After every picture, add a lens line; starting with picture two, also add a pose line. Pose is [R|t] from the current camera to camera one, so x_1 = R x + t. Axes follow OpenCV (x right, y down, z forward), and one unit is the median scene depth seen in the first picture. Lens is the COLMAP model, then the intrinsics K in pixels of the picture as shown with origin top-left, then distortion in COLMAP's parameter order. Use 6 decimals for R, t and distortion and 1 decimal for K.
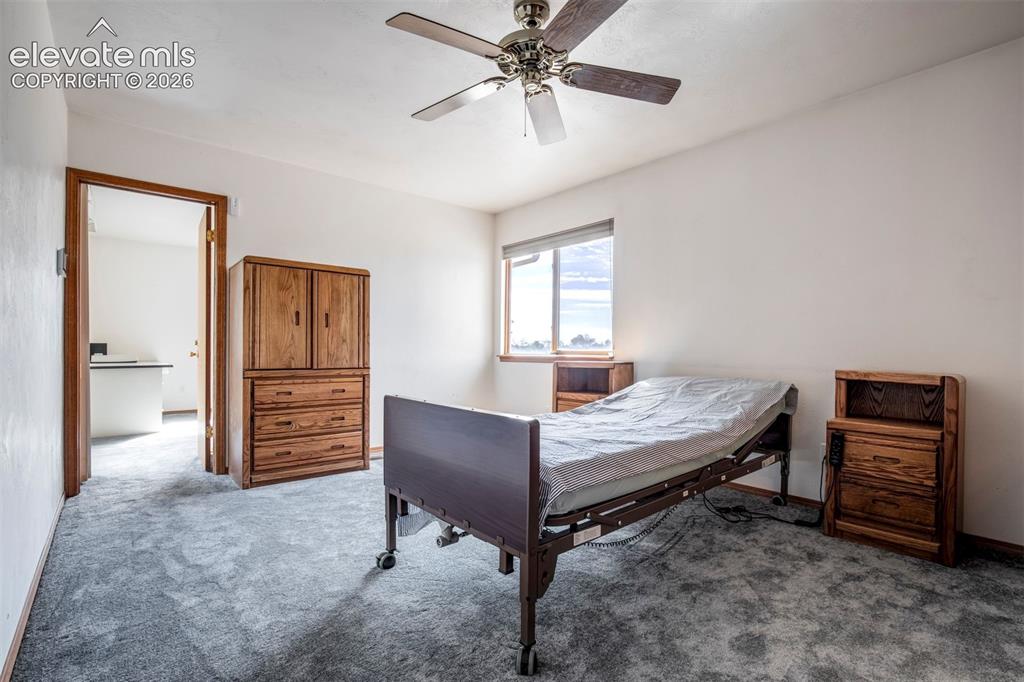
lens RADIAL K [[474.7, 0, 517.1], [0, 474.7, 350.5], [0, 0, 1]] dist [-0.017804, 0.006130]
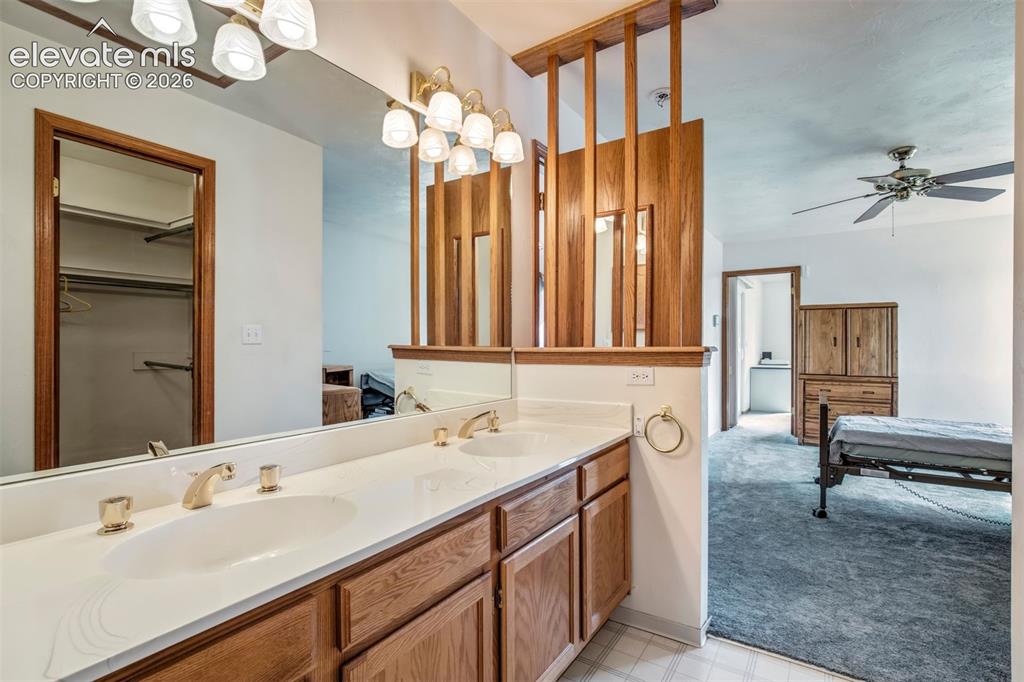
lens RADIAL K [[474.7, 0, 519.4], [0, 474.7, 339.3], [0, 0, 1]] dist [-0.017804, 0.006130]
pose [[0.271314, -0.018329, -0.962316, 0.691562], [-0.004067, 0.999788, -0.020190, -0.039884], [0.962482, 0.009392, 0.271182, -0.371522]]
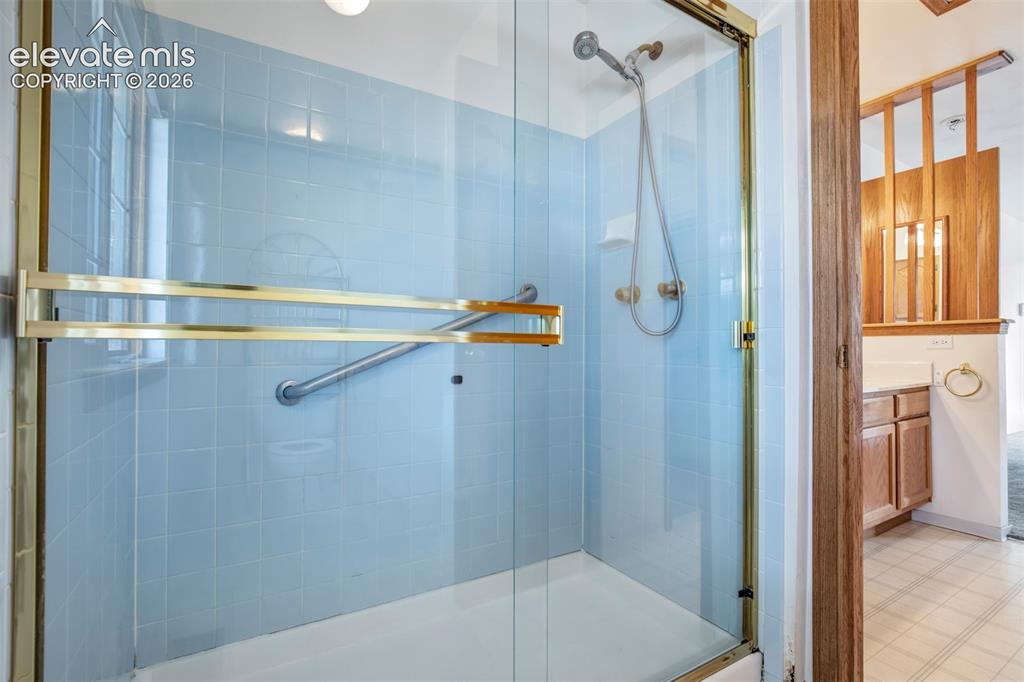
lens RADIAL K [[474.7, 0, 511.4], [0, 474.7, 337.1], [0, 0, 1]] dist [-0.017804, 0.006130]
pose [[-0.168553, -0.020343, -0.985483, 0.987792], [-0.006385, 0.999789, -0.019546, -0.005815], [0.985672, 0.002998, -0.168648, -0.586026]]
